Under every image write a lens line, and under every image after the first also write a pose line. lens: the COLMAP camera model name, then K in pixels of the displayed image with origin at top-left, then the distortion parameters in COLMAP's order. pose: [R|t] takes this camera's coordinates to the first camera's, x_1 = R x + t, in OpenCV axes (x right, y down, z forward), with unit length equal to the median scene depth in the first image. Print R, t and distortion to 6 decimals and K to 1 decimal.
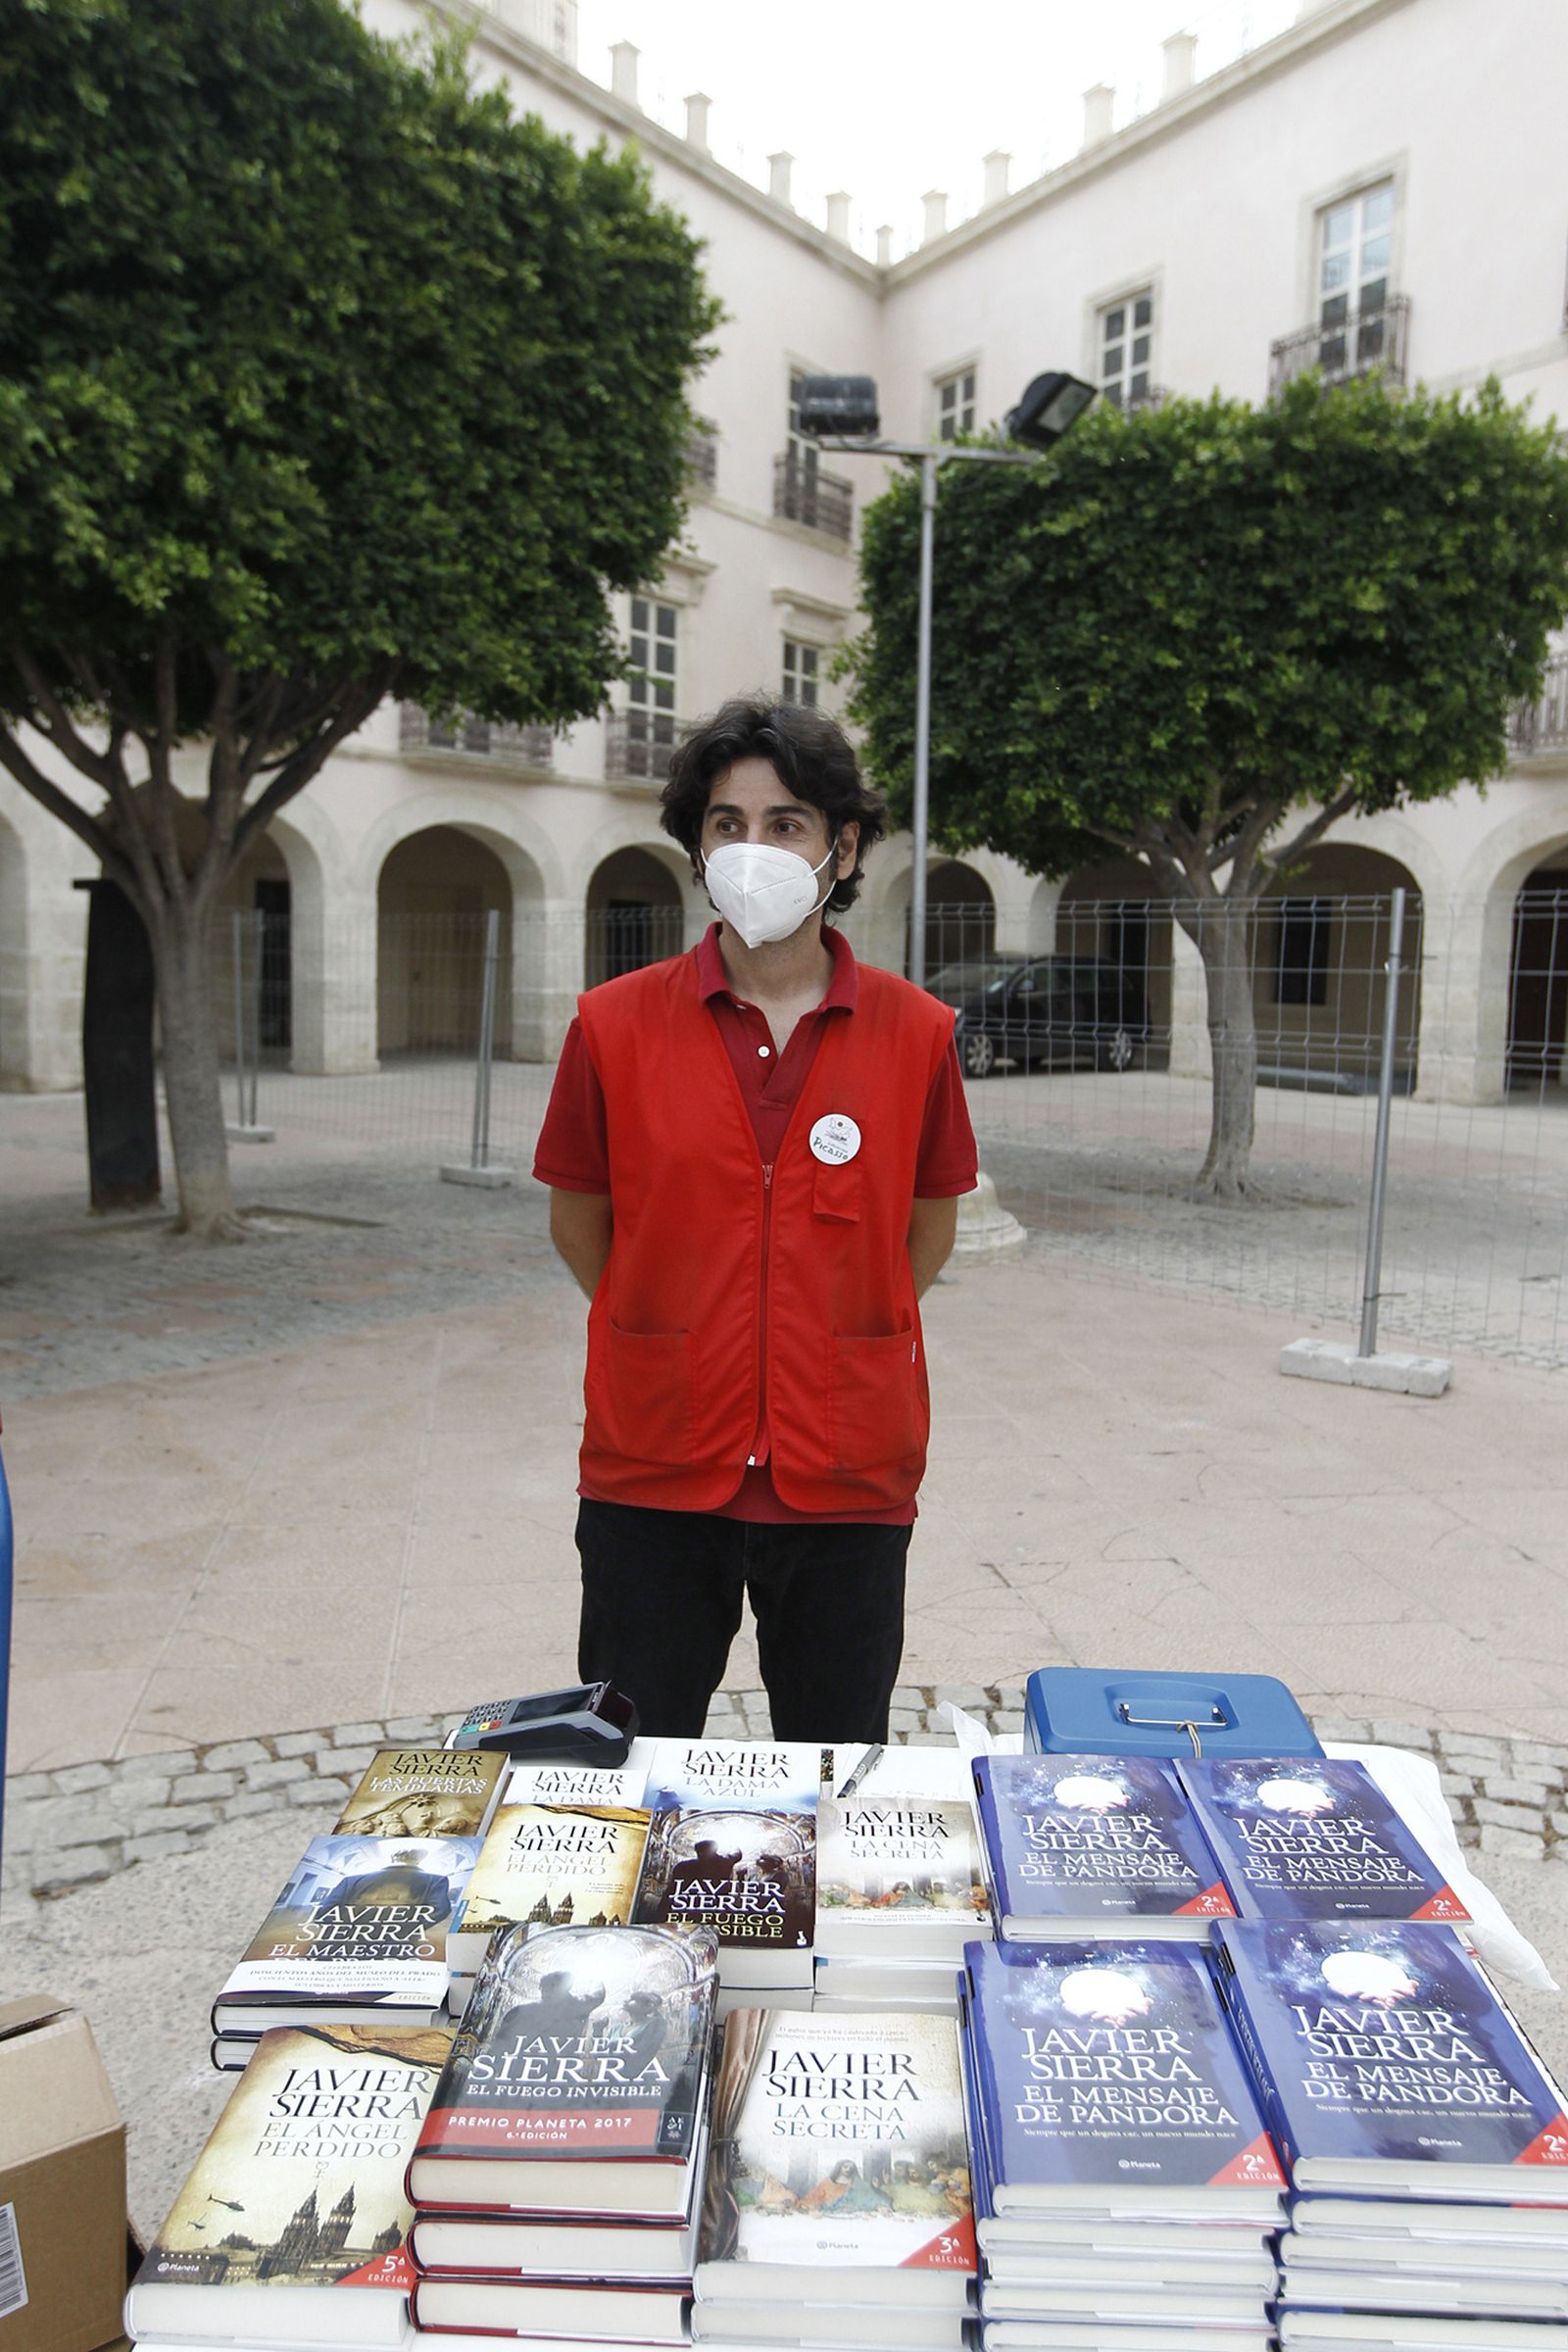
lens RADIAL K [[1883.5, 0, 717.2], [0, 1883.5, 1173.8], [0, 0, 1]] dist [-0.043796, 0.079801]
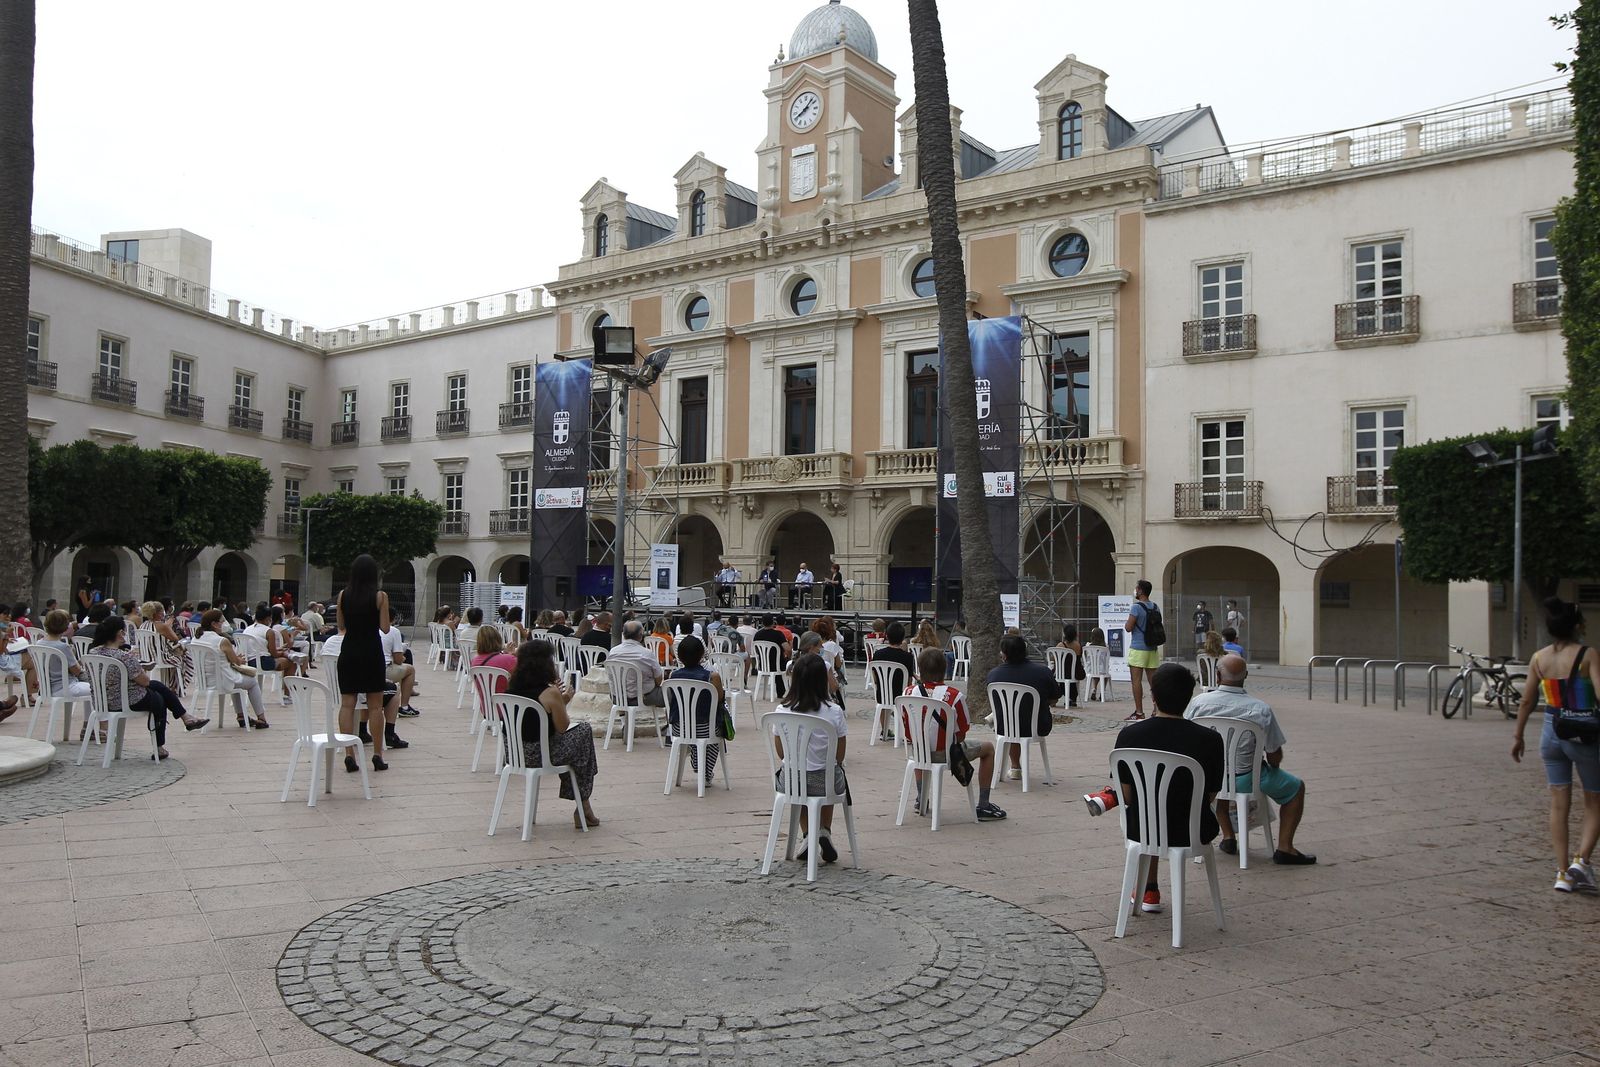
lens RADIAL K [[1277.2, 0, 800.0], [0, 1277.2, 533.5], [0, 0, 1]] dist [-0.078866, 0.143621]
pose [[0.913425, 0.014179, 0.406761, -0.038017], [0.049934, 0.987939, -0.146569, 0.141242], [-0.403933, 0.154191, 0.901700, -1.234229]]
